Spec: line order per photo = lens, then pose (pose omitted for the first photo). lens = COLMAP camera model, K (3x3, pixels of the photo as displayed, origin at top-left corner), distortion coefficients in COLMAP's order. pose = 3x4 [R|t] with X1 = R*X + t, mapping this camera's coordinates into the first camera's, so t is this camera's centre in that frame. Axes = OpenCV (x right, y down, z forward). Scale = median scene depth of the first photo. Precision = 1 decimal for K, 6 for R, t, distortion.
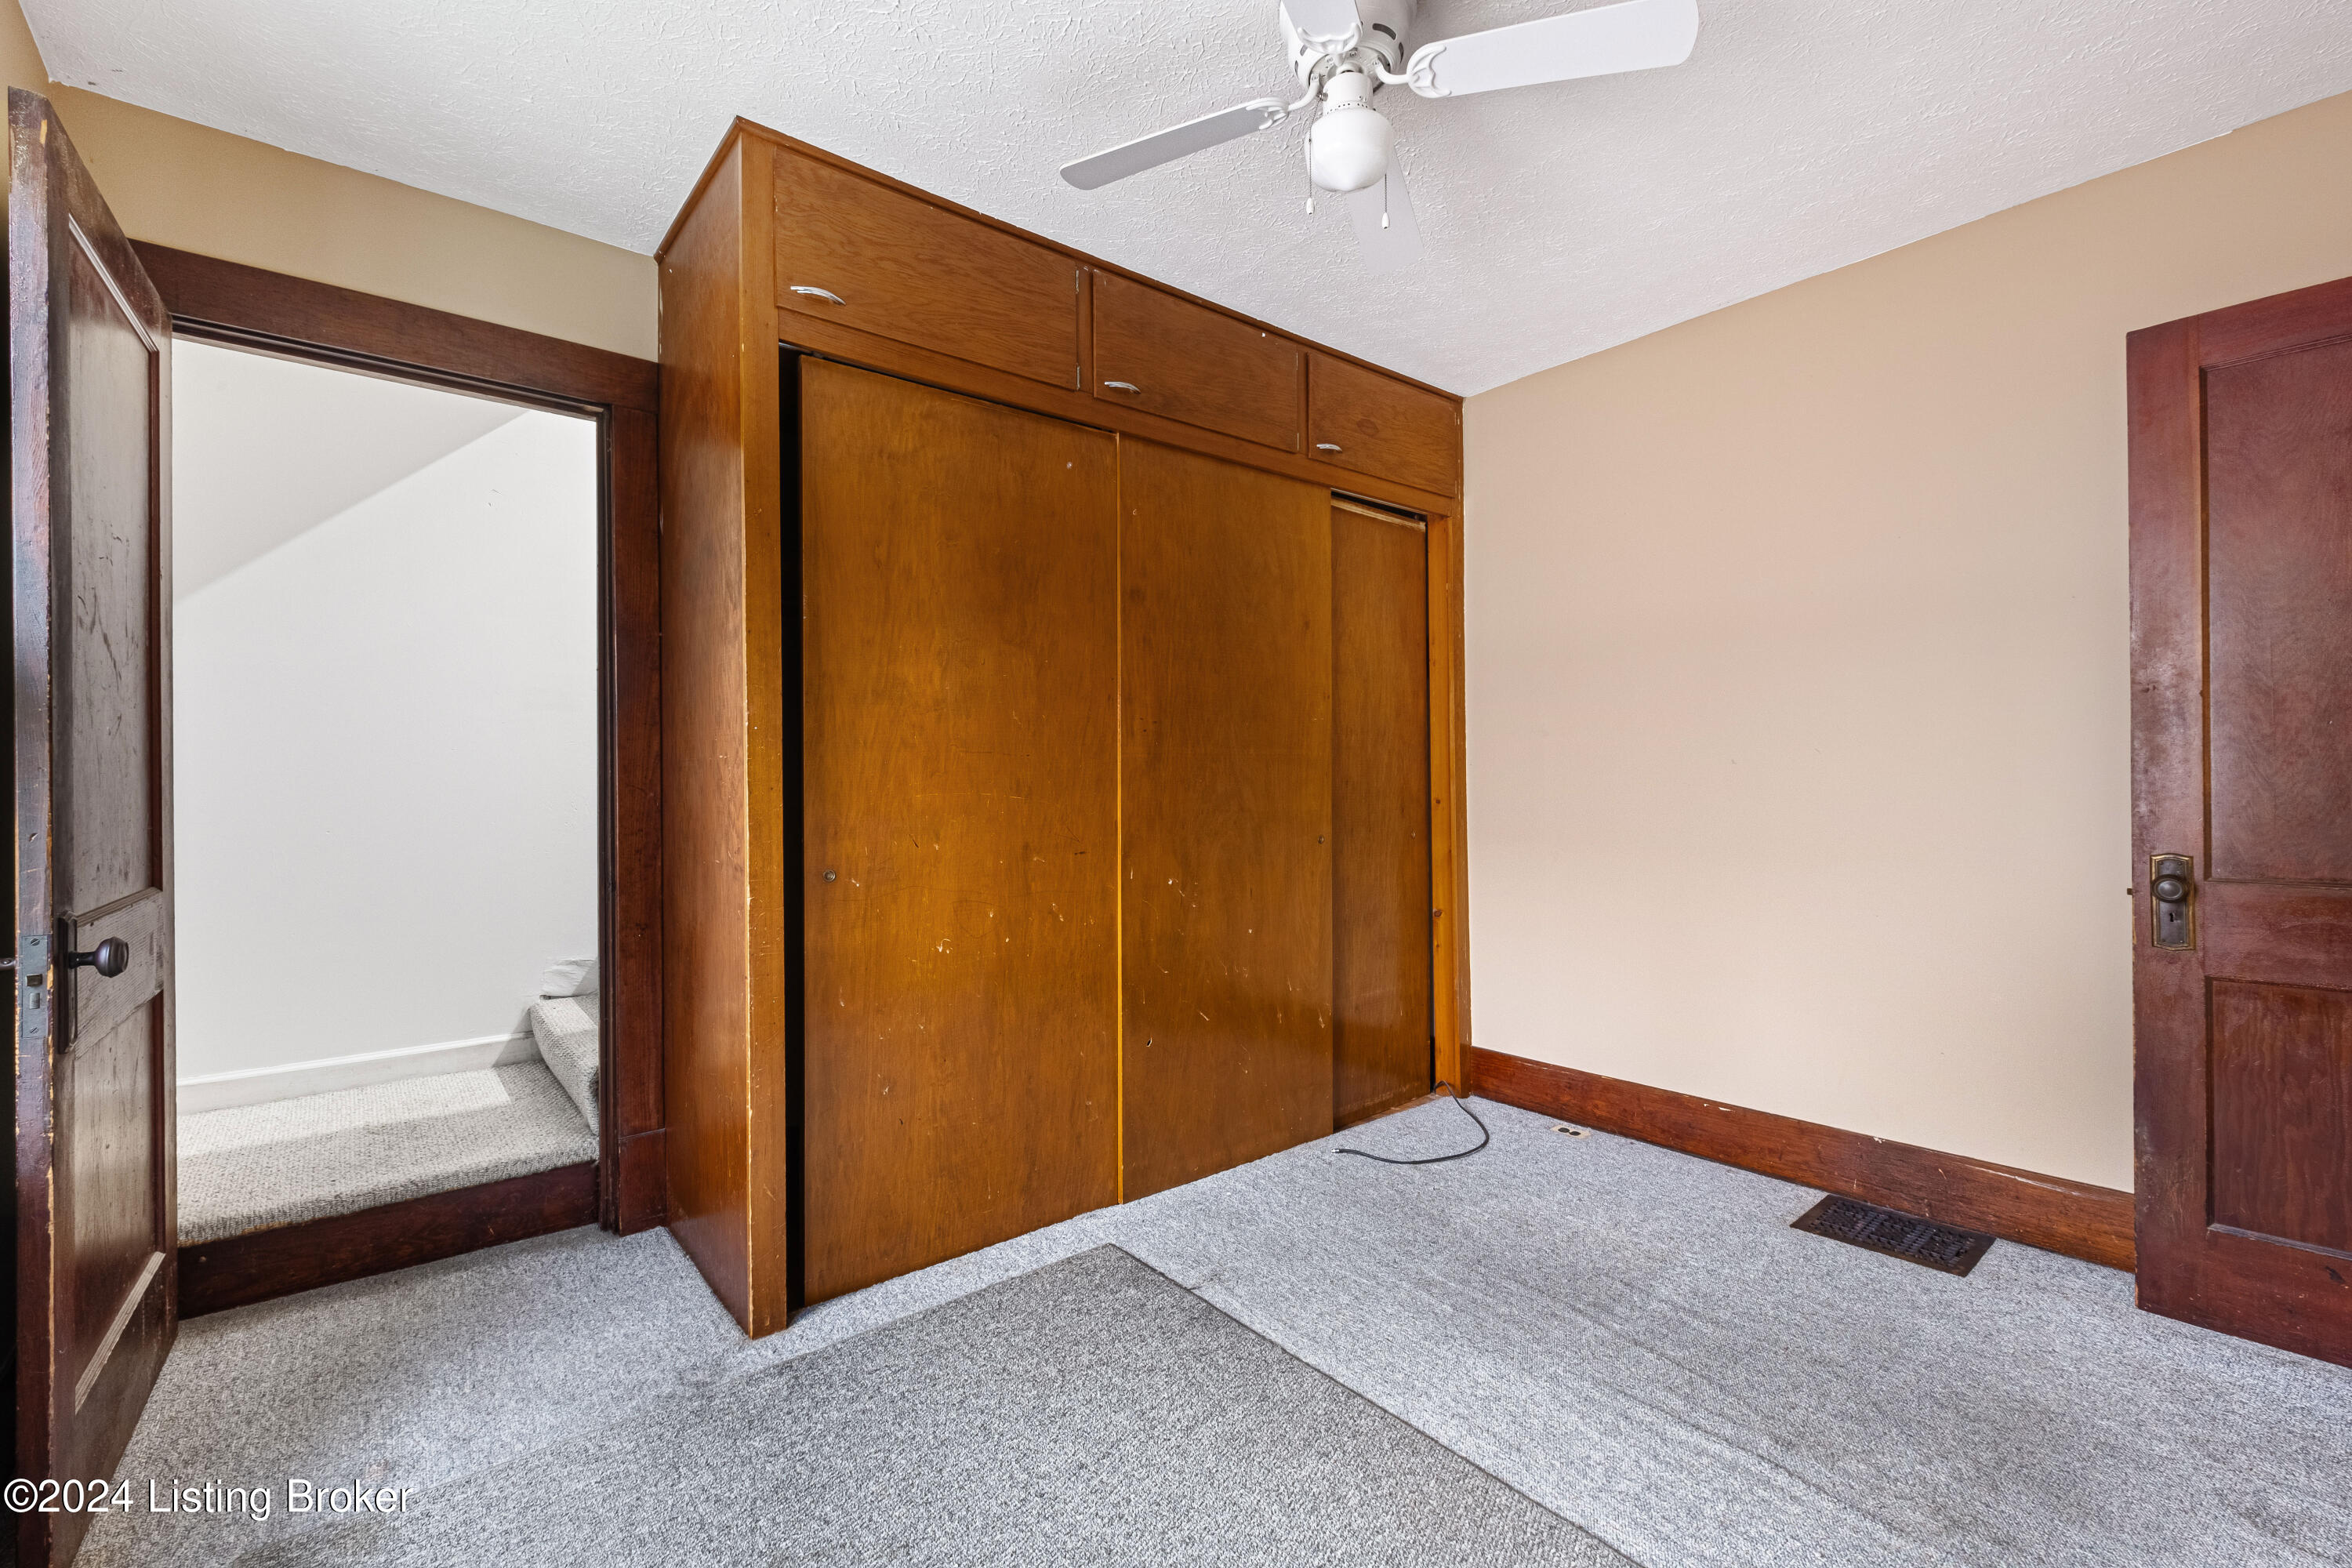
lens RADIAL K [[1023.1, 0, 1174.4], [0, 1023.1, 778.3], [0, 0, 1]] dist [0.017996, -0.007511]
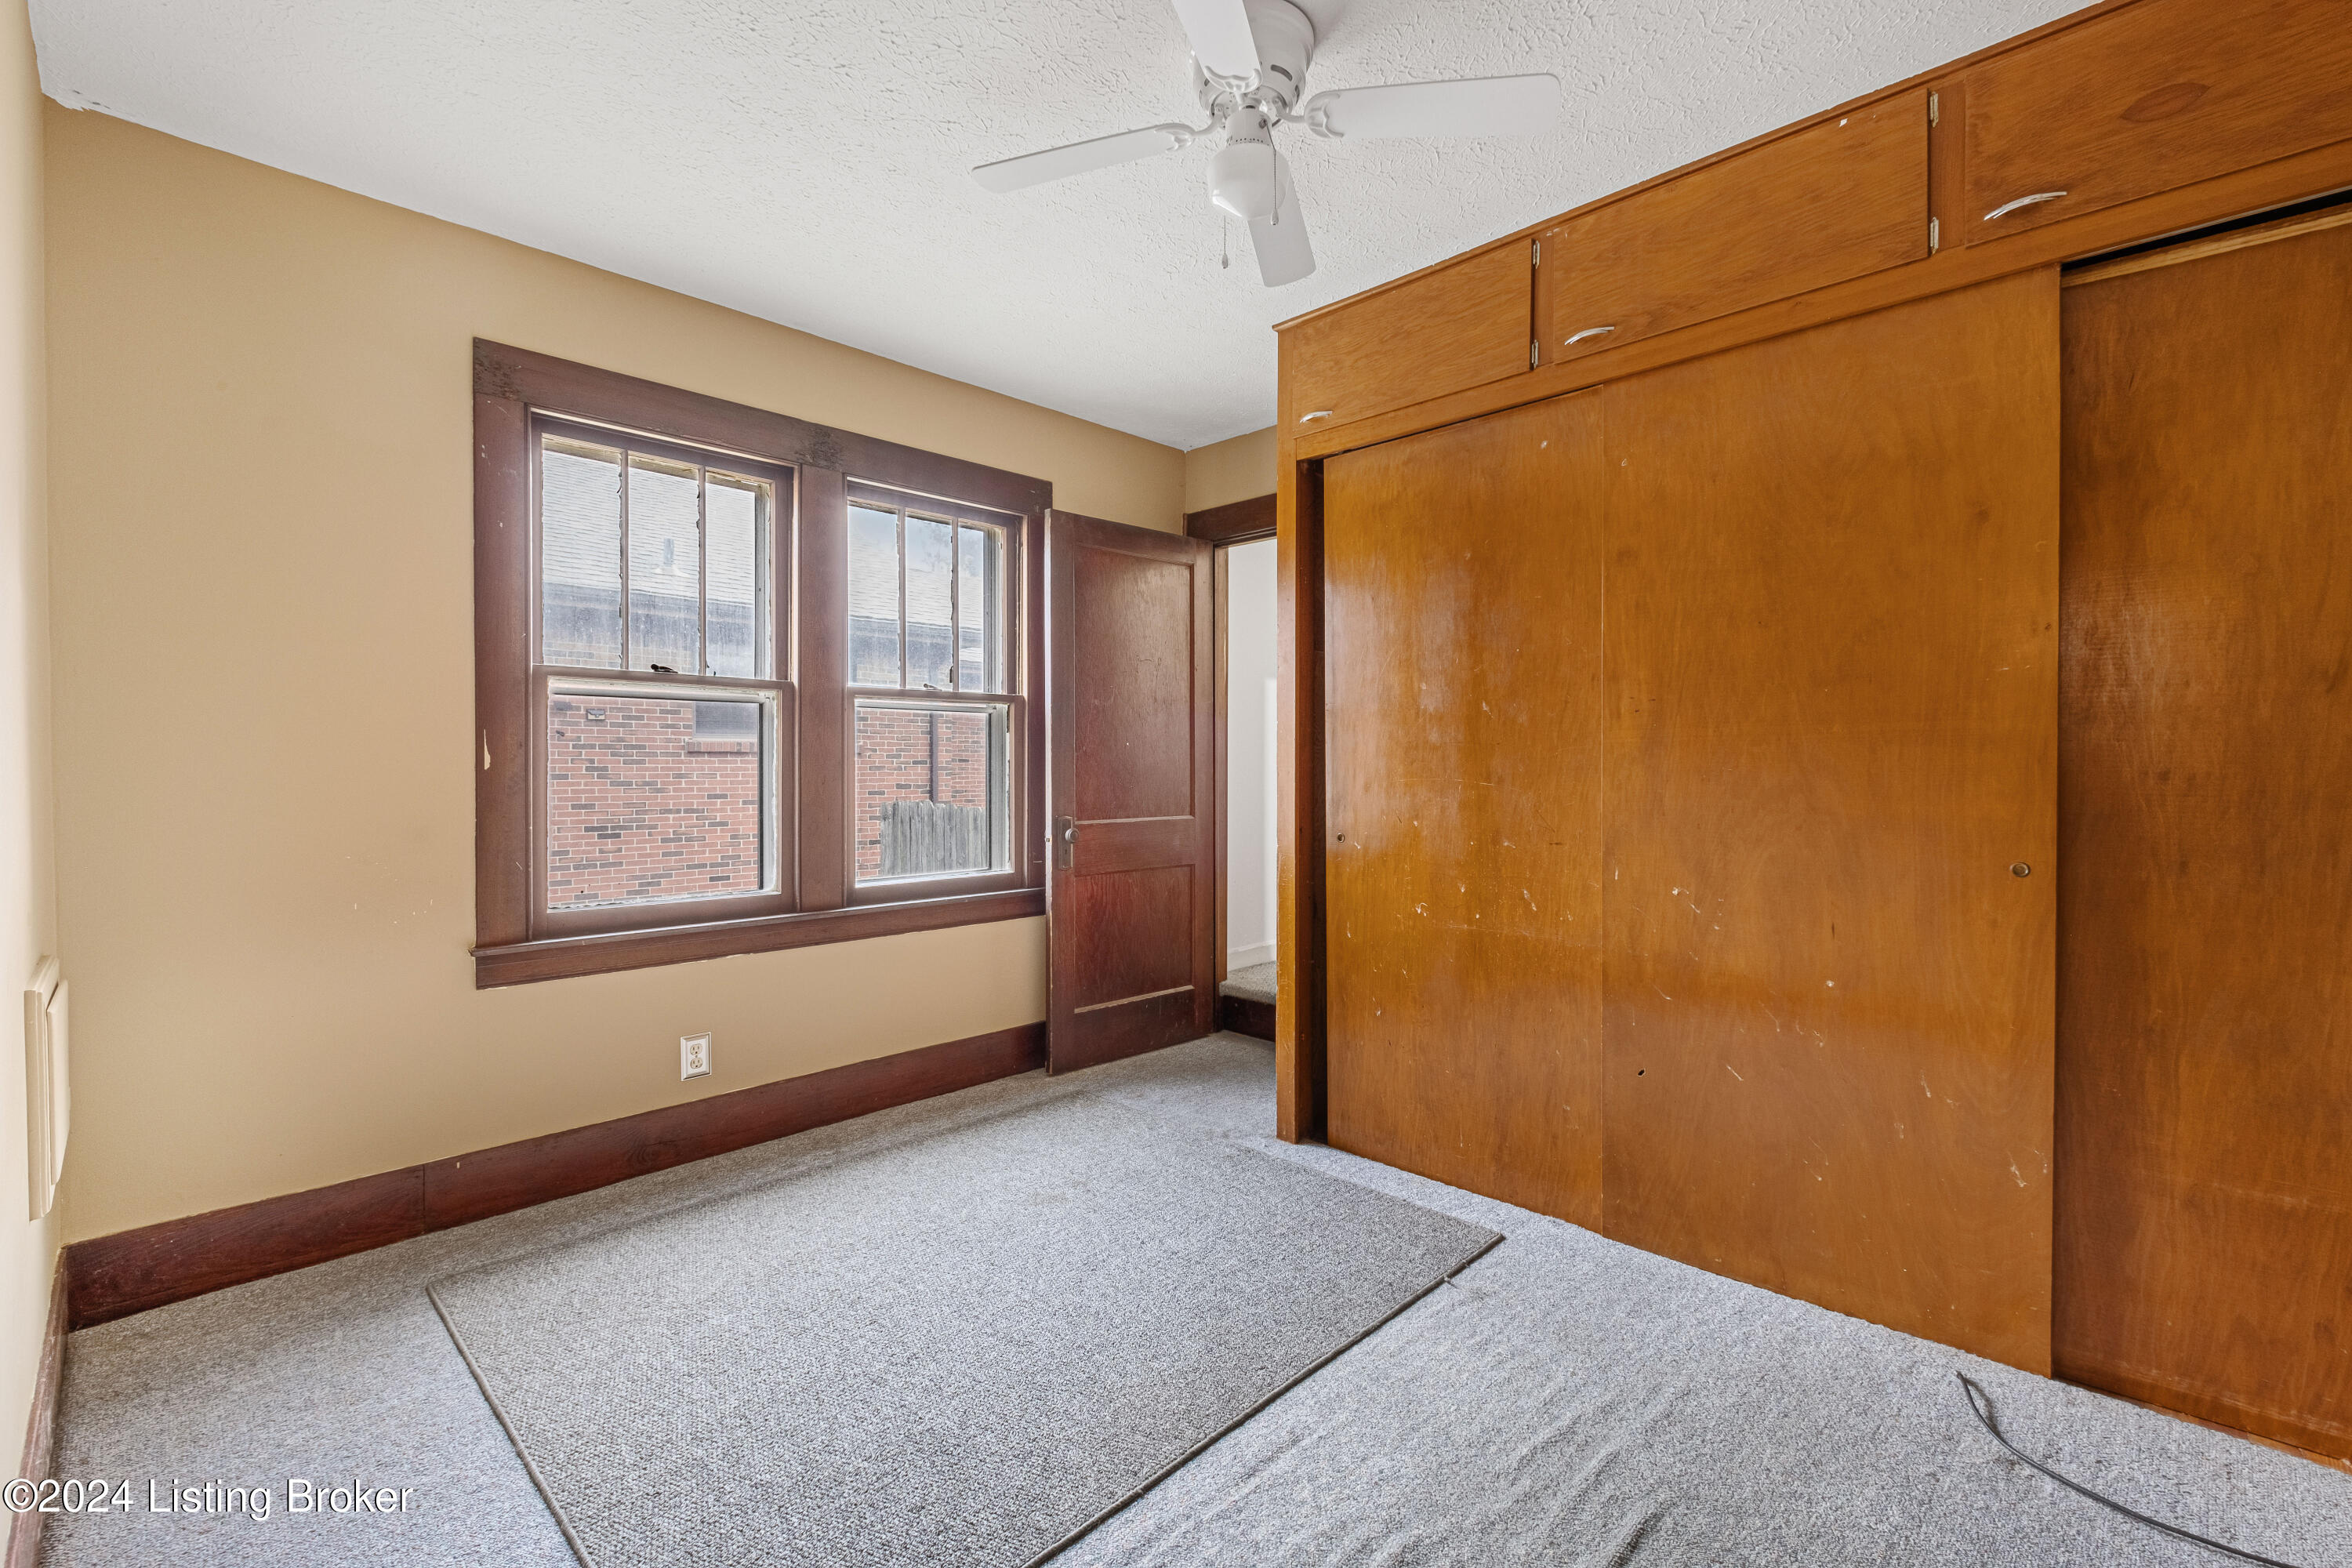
lens RADIAL K [[1023.1, 0, 1174.4], [0, 1023.1, 778.3], [0, 0, 1]] dist [0.017996, -0.007511]
pose [[0.109475, 0.014632, -0.993882, 0.851031], [-0.001437, 0.999893, 0.014563, -0.001646], [0.993988, -0.000166, 0.109485, 0.555530]]
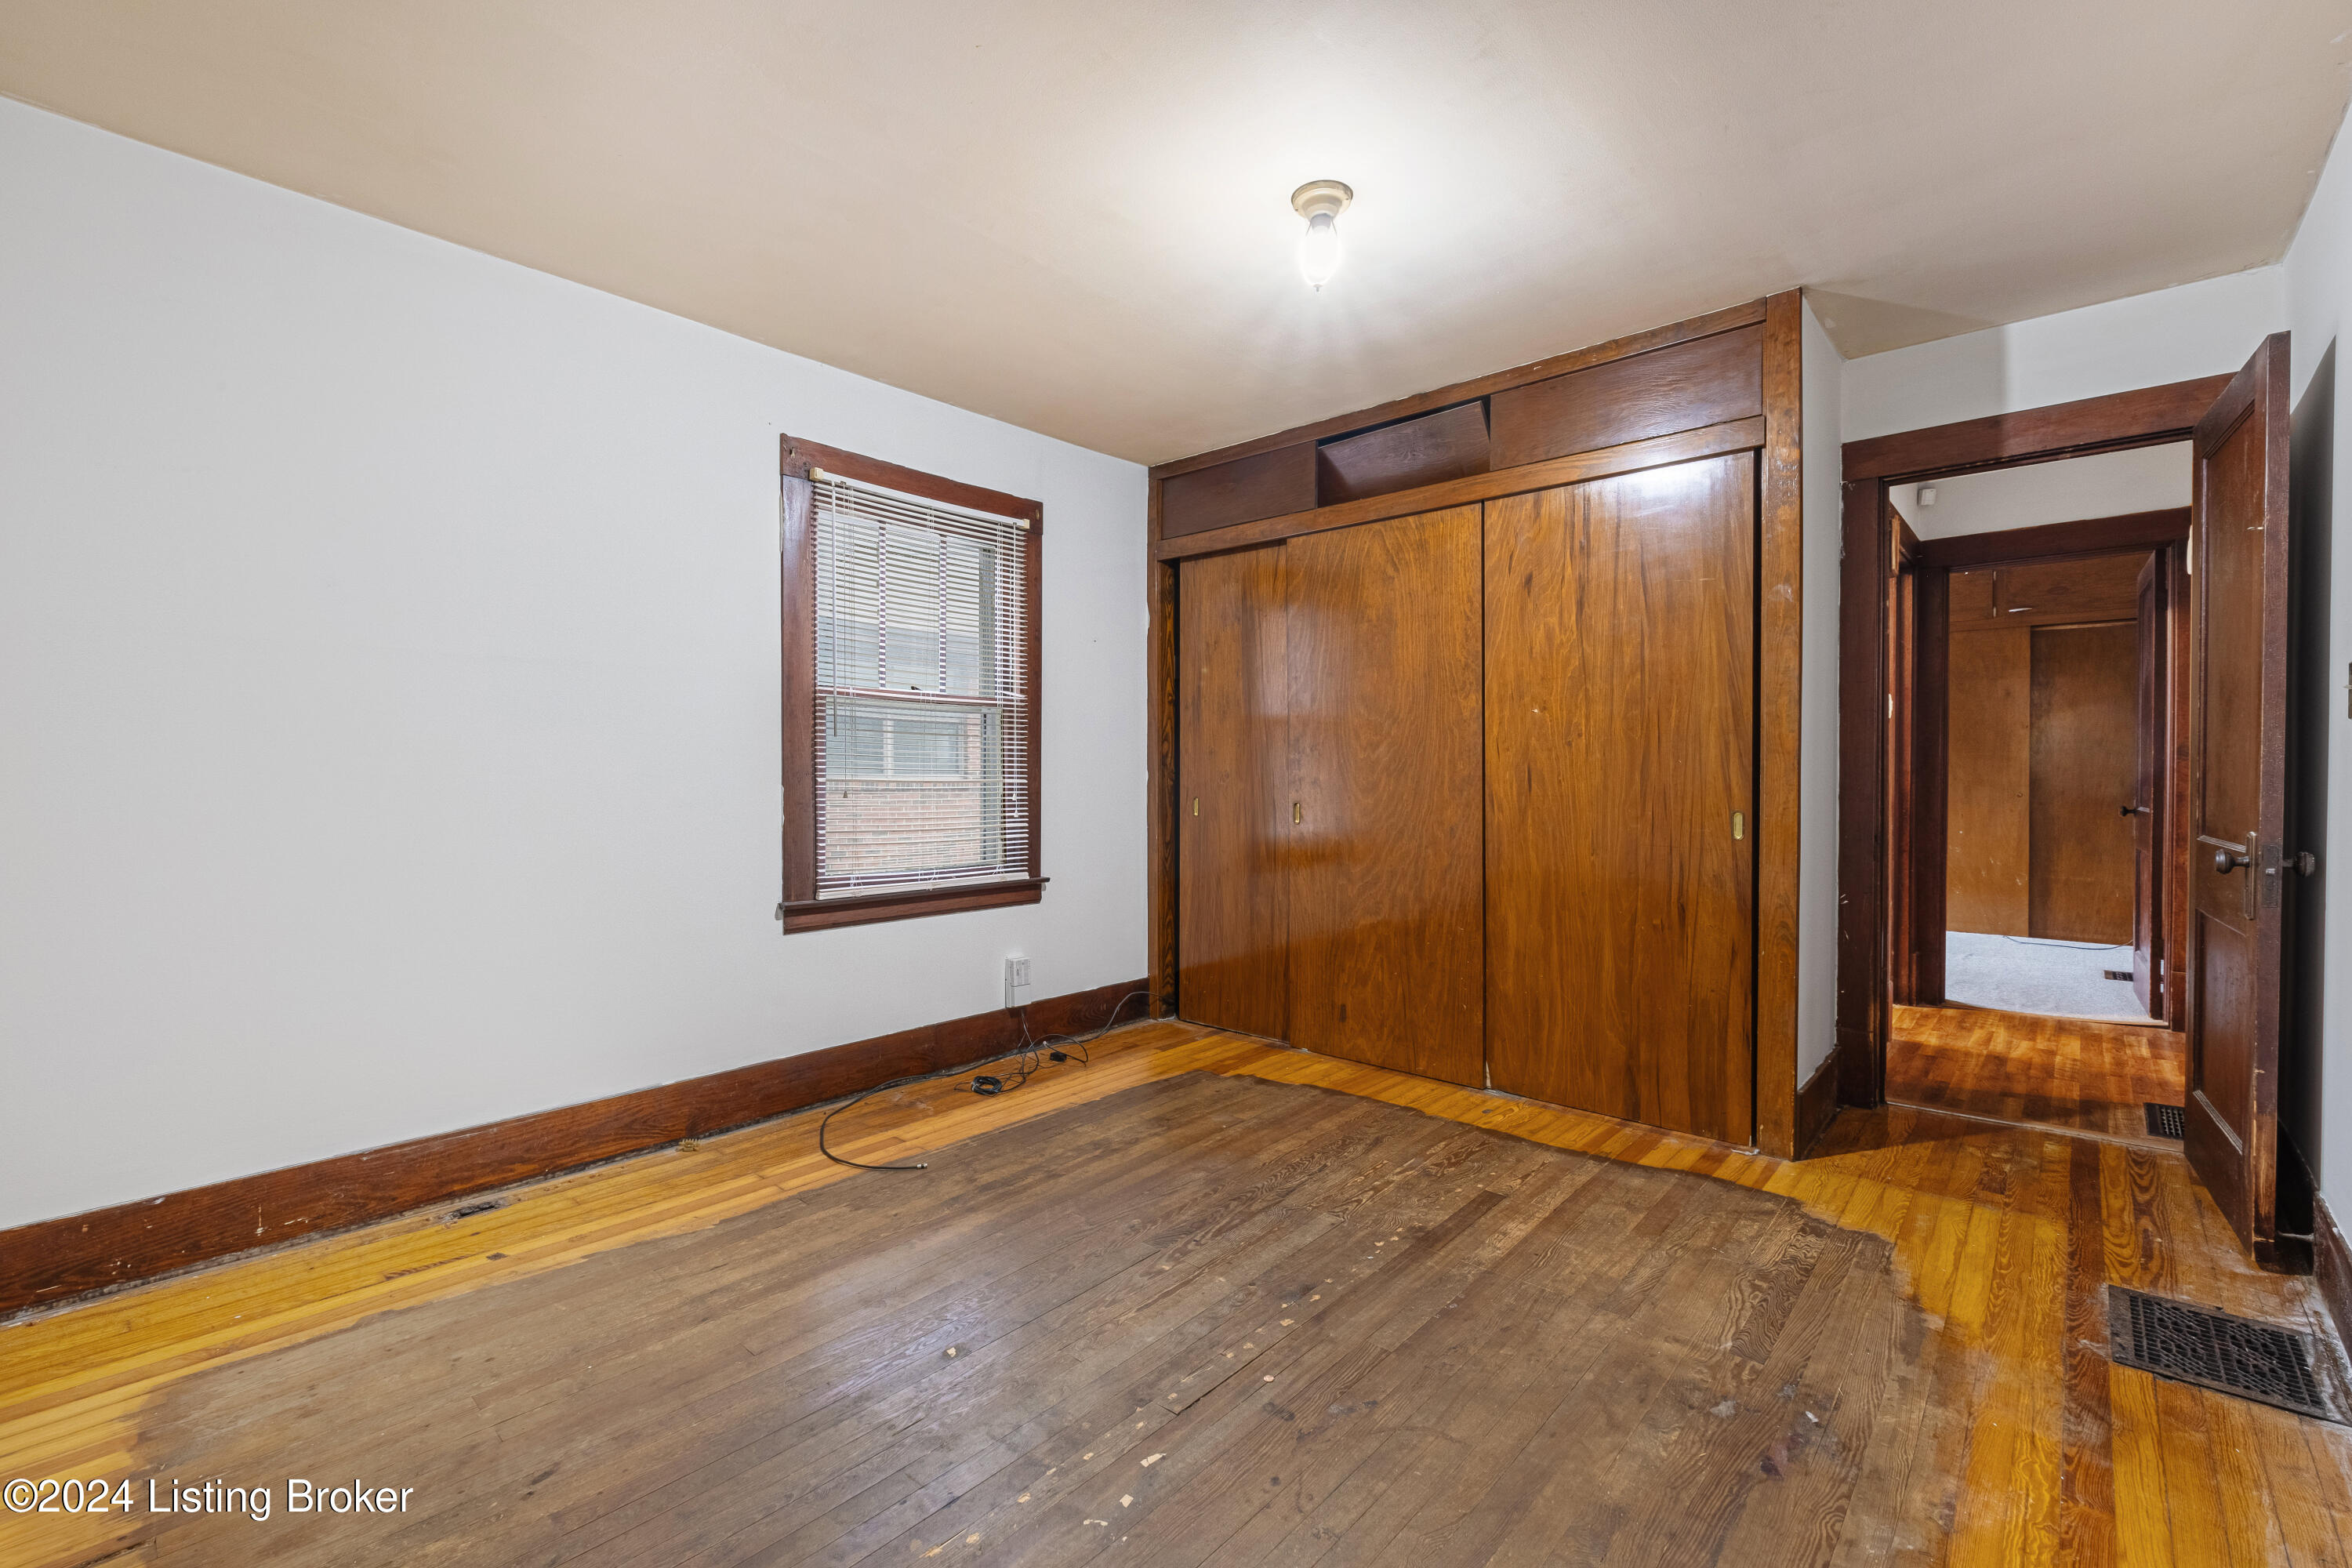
lens RADIAL K [[956.9, 0, 1178.0], [0, 956.9, 770.2], [0, 0, 1]] dist [0.001730, -0.005169]
pose [[0.130305, 0.011472, -0.991408, 2.318206], [0.000297, 0.999933, 0.011609, -0.018519], [0.991474, -0.001808, 0.130293, -1.206144]]
